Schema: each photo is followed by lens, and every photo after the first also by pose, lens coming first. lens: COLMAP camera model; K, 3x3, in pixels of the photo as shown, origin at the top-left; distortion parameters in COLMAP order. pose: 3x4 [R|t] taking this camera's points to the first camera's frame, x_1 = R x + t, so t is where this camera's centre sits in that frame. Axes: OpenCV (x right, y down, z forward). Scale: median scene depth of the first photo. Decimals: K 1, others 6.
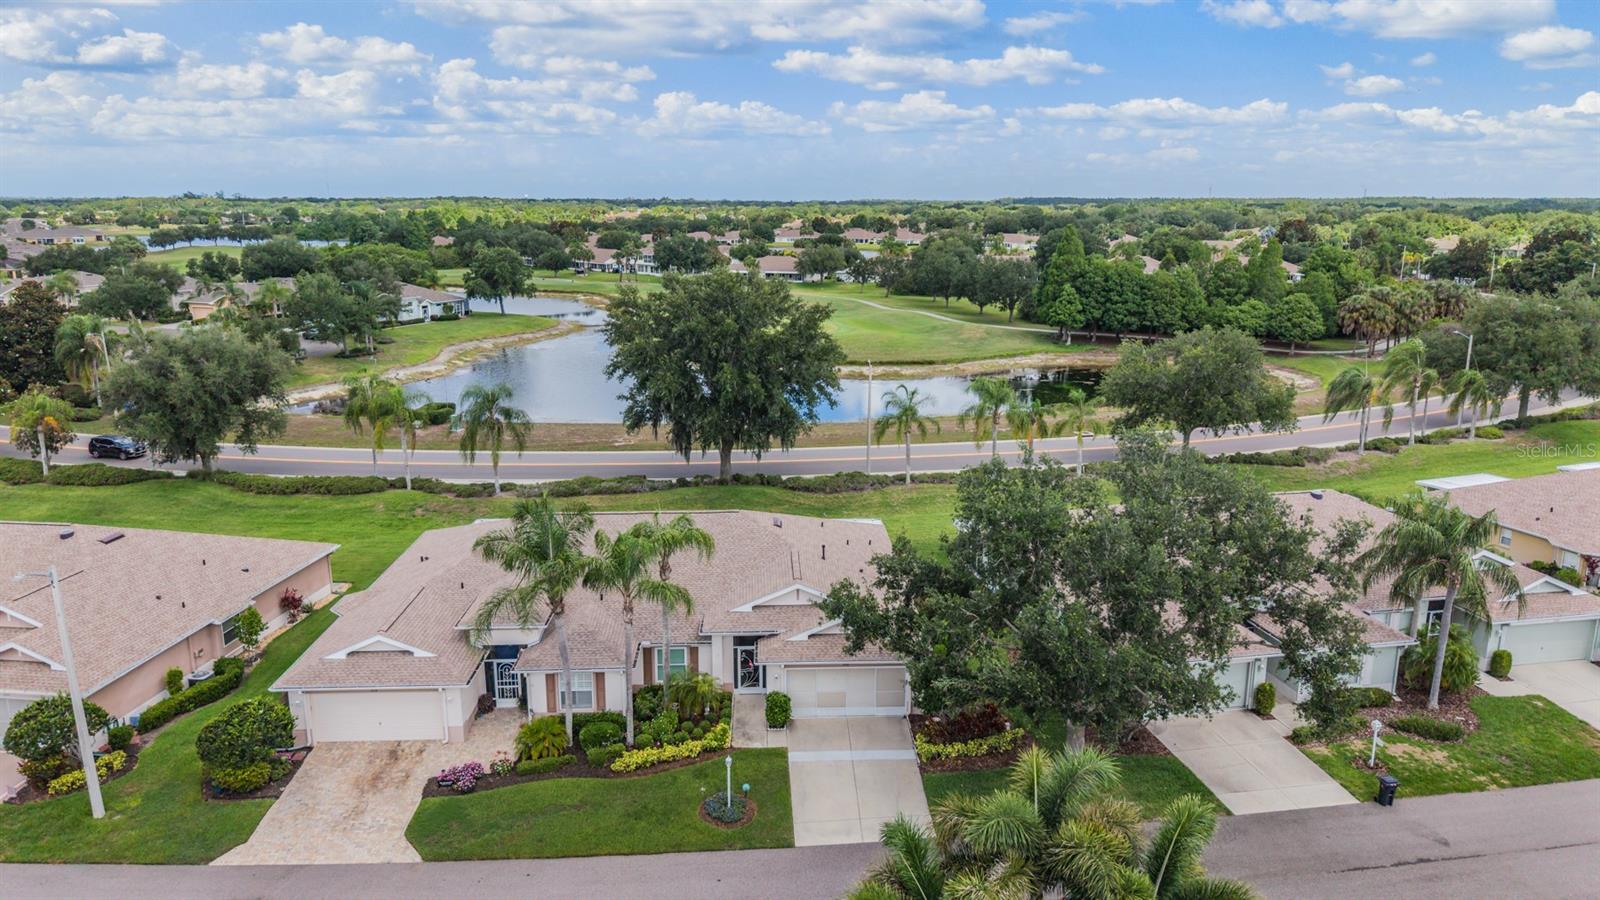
lens RADIAL K [[1105.3, 0, 796.8], [0, 1105.3, 510.4], [0, 0, 1]] dist [0.085087, -0.135696]
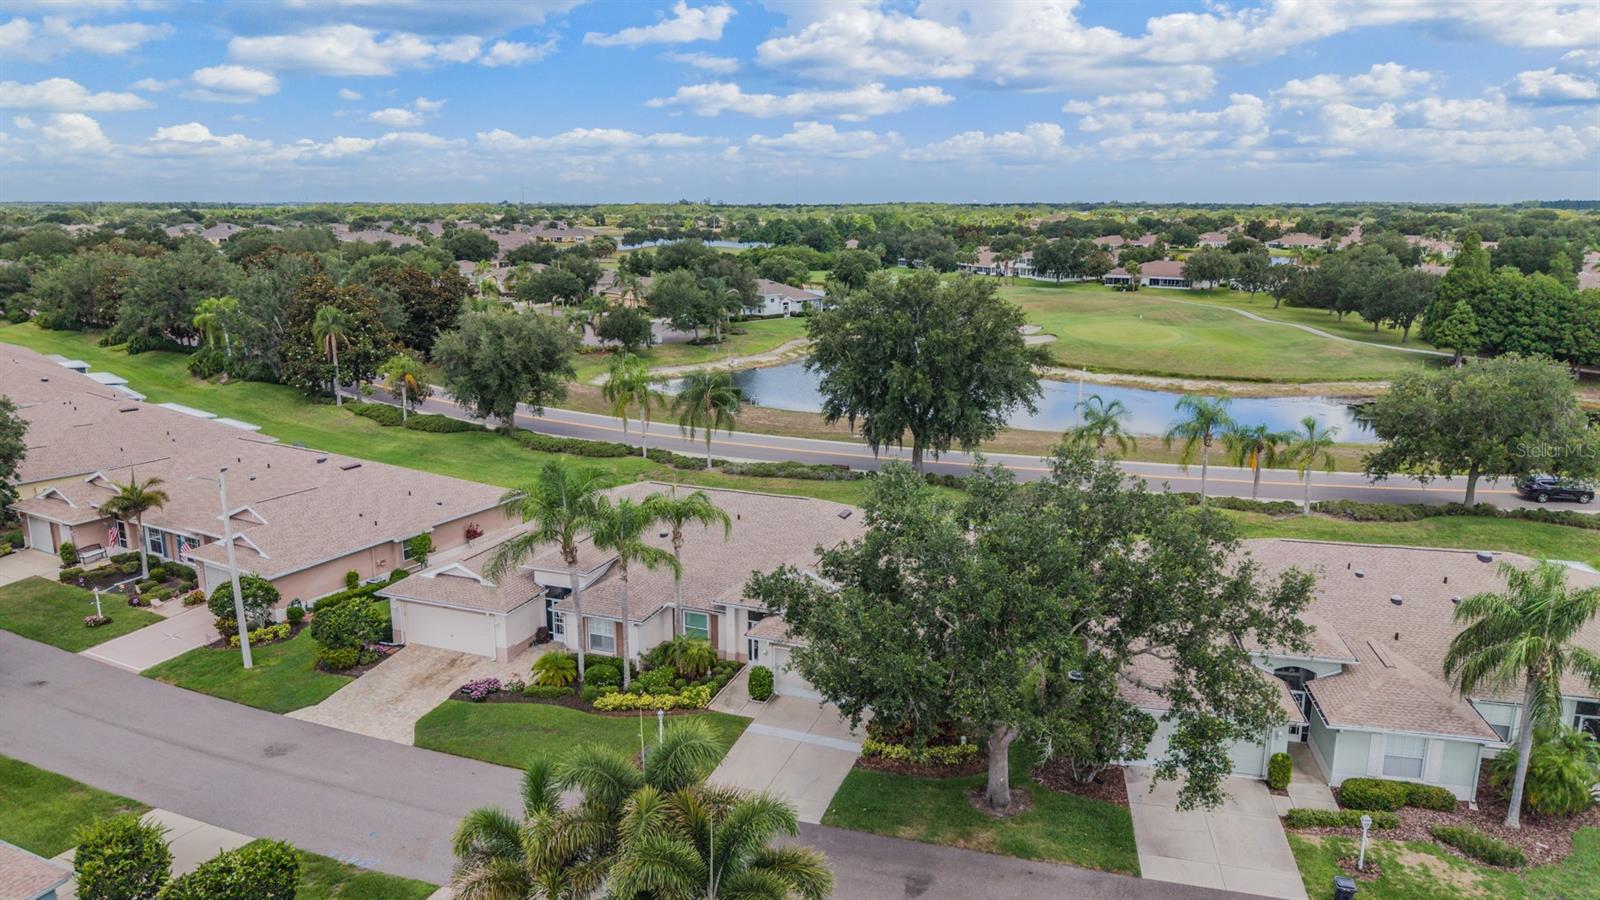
lens RADIAL K [[1105.3, 0, 796.8], [0, 1105.3, 510.4], [0, 0, 1]] dist [0.085087, -0.135696]
pose [[0.907731, 0.111281, -0.404525, 0.257945], [-0.112937, 0.993404, 0.019853, -0.005523], [0.404066, 0.027665, 0.914311, 0.026774]]
